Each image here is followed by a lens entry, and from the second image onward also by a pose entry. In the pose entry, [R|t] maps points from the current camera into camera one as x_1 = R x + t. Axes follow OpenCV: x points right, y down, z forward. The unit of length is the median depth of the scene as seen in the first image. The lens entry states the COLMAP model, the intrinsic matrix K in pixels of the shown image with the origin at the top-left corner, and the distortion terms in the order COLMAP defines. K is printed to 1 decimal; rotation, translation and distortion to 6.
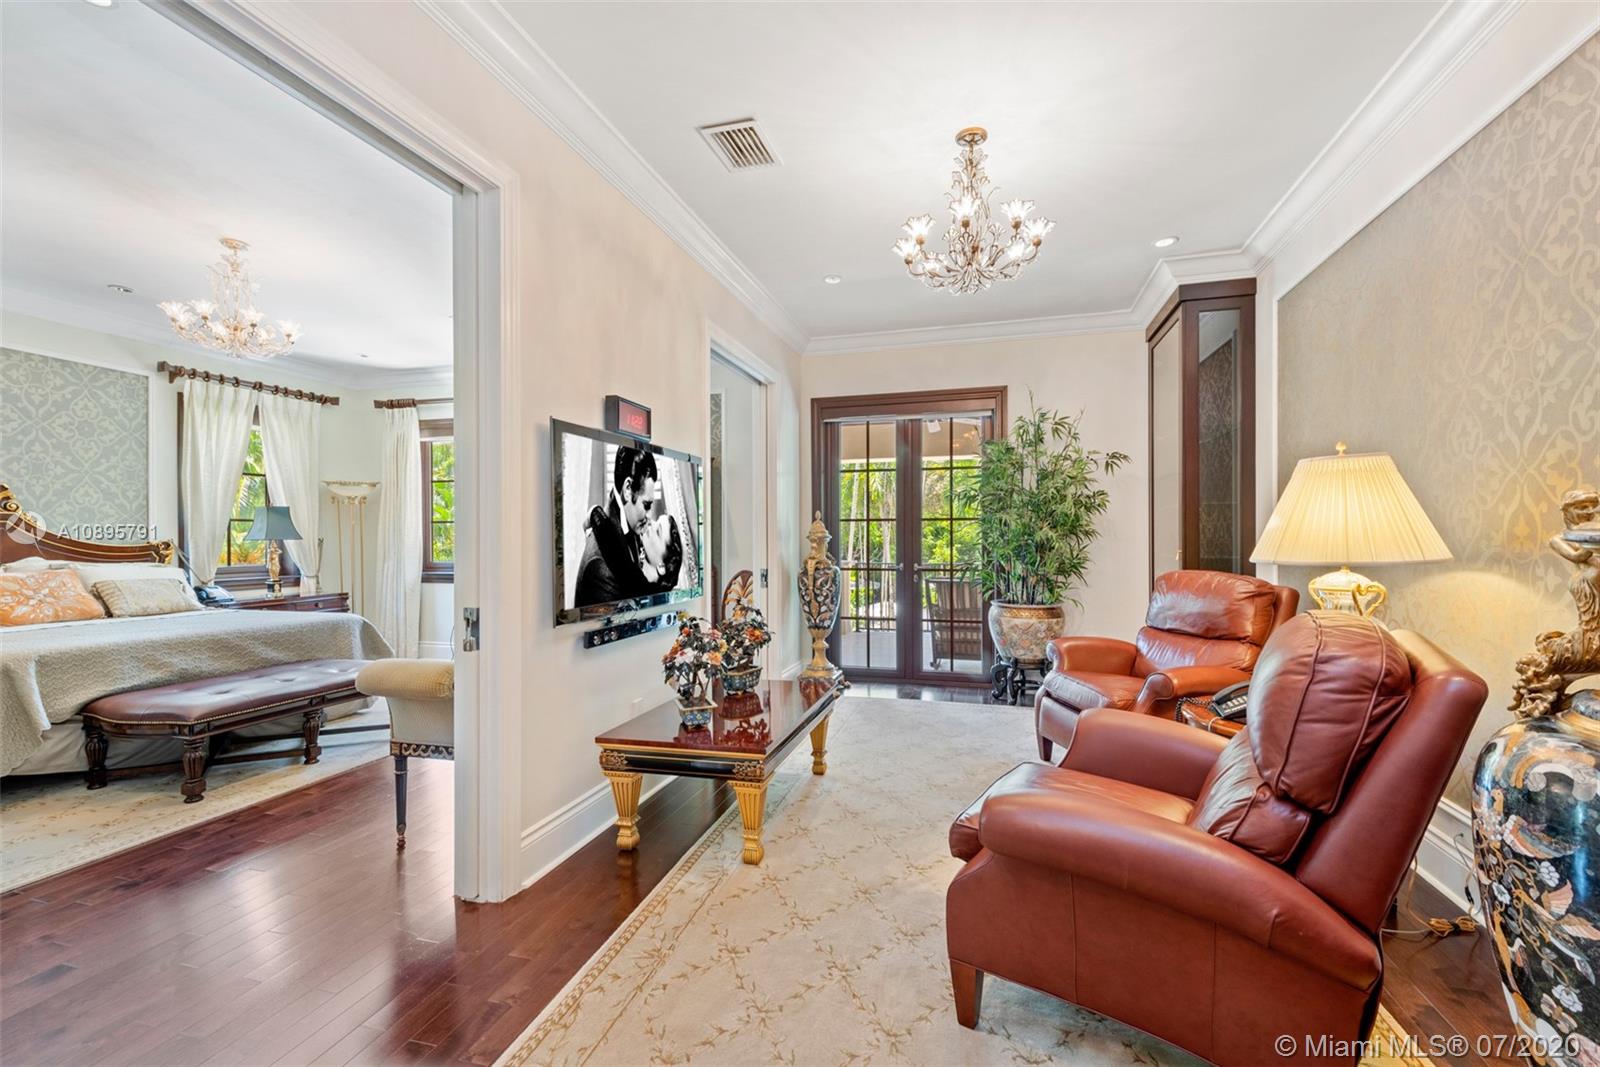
lens RADIAL K [[663.5, 0, 804.3], [0, 663.5, 542.7], [0, 0, 1]] dist [0.009154, -0.000656]
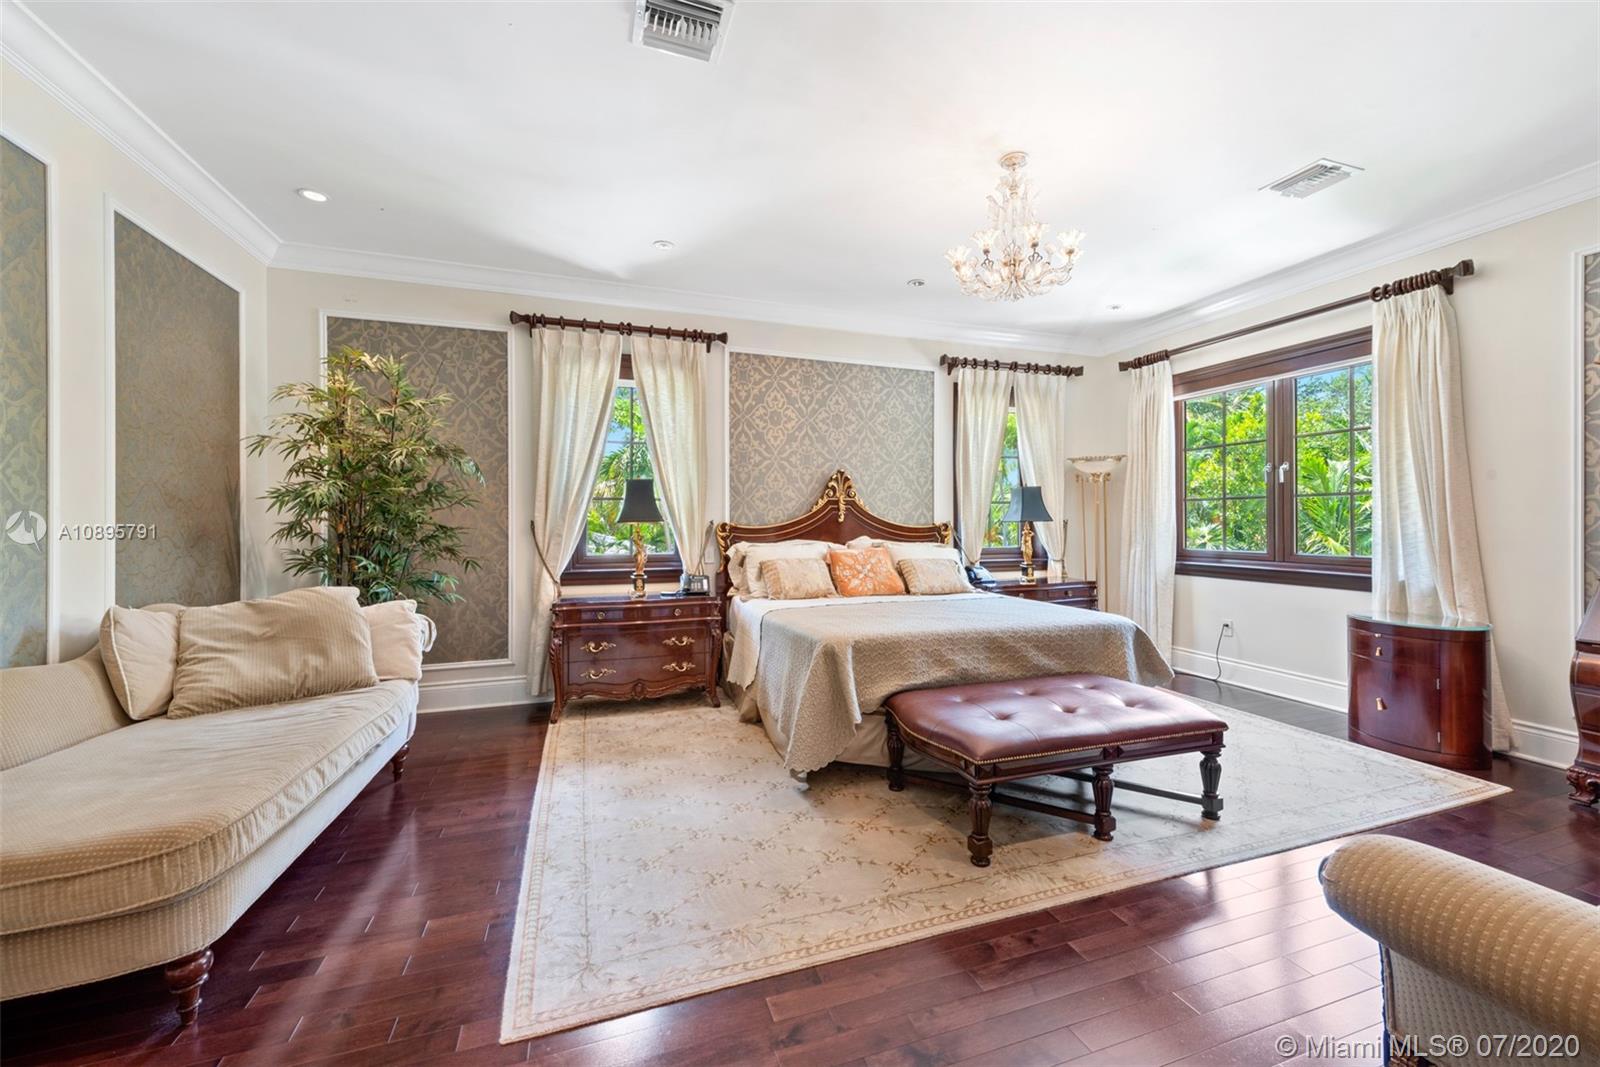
lens RADIAL K [[614.8, 0, 798.3], [0, 614.8, 522.9], [0, 0, 1]] dist [-0.002520, -0.000062]
pose [[0.551185, 0.001008, -0.834383, -0.265340], [-0.003162, 0.999995, -0.000881, -0.000601], [0.834377, 0.003124, 0.551185, 0.263547]]
